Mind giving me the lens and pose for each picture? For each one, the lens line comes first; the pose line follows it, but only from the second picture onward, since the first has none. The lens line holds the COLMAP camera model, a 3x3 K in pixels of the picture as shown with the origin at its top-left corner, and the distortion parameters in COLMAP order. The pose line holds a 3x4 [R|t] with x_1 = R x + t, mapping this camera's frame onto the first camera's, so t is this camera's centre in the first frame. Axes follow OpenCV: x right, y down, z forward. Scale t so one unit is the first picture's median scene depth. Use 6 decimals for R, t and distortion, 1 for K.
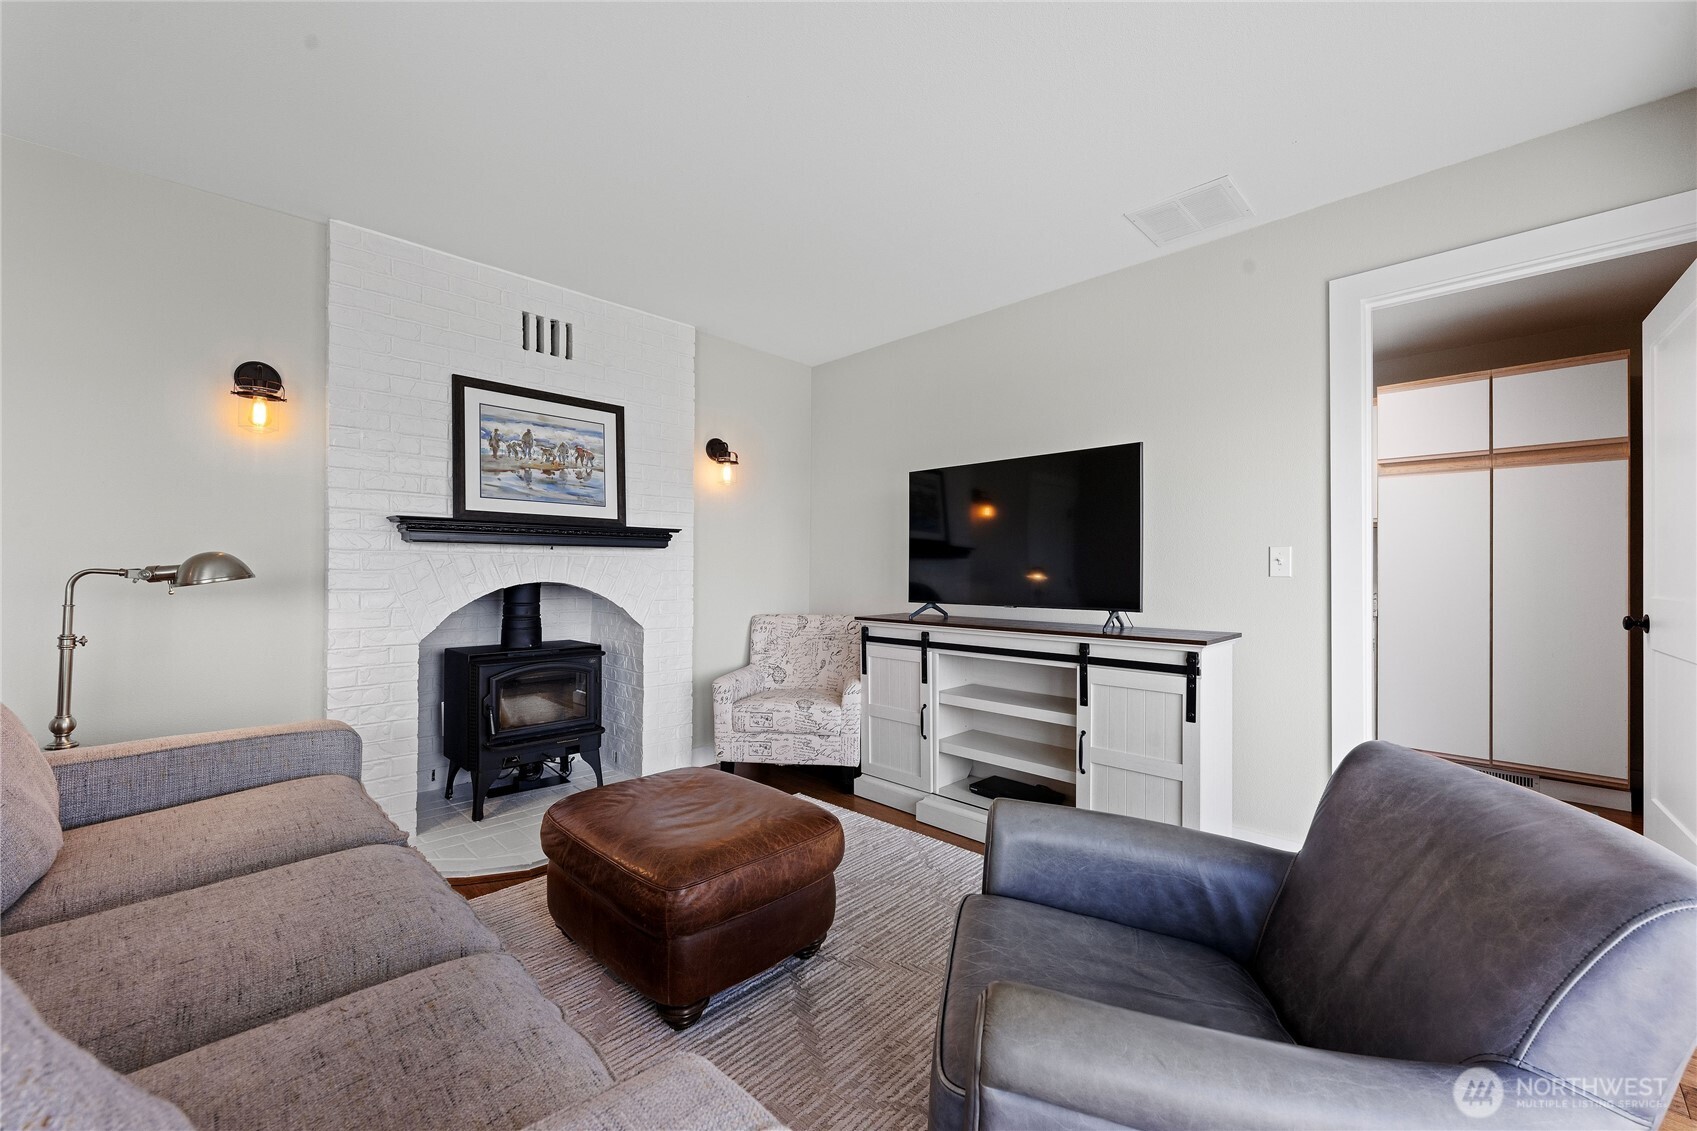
lens RADIAL K [[673.8, 0, 844.7], [0, 673.8, 568.1], [0, 0, 1]] dist [-0.001058, -0.000151]
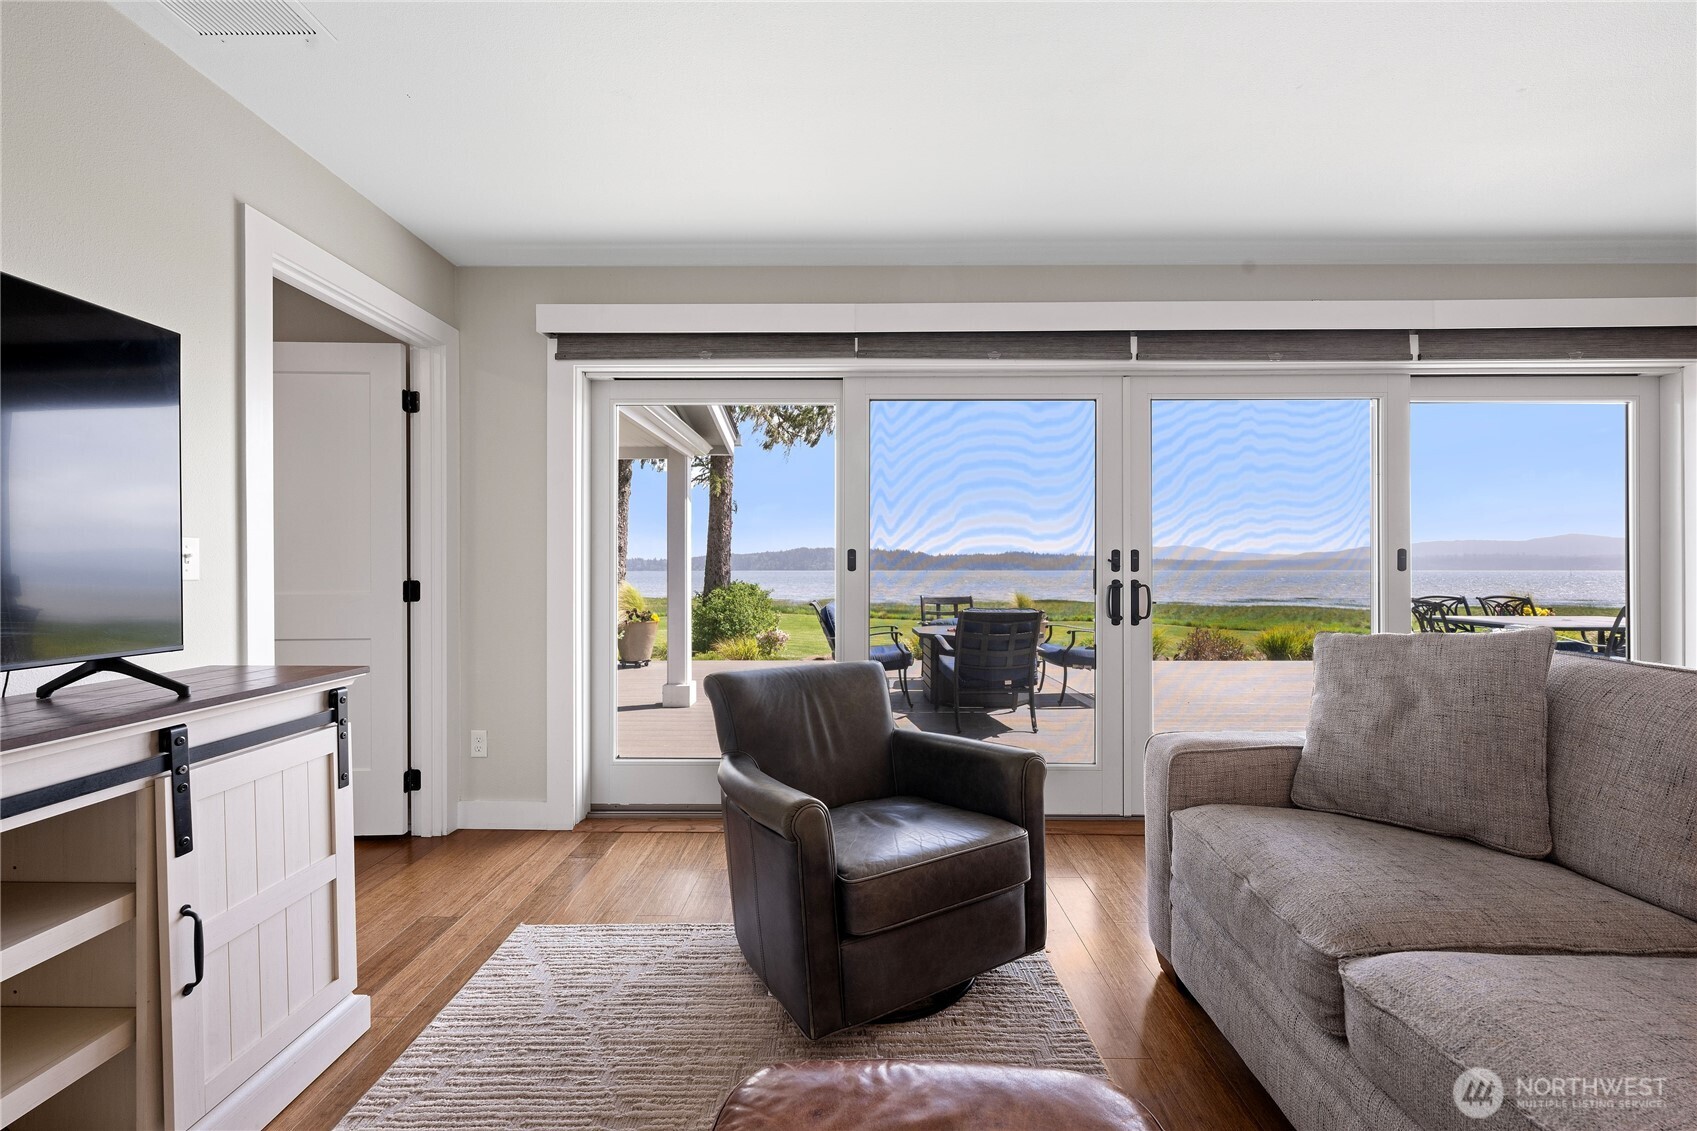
lens RADIAL K [[673.8, 0, 844.7], [0, 673.8, 568.1], [0, 0, 1]] dist [-0.001058, -0.000151]
pose [[-0.691859, -0.005711, 0.722010, -0.339087], [-0.004823, 0.999983, 0.003288, -0.006223], [-0.722017, -0.001207, -0.691874, 1.039092]]
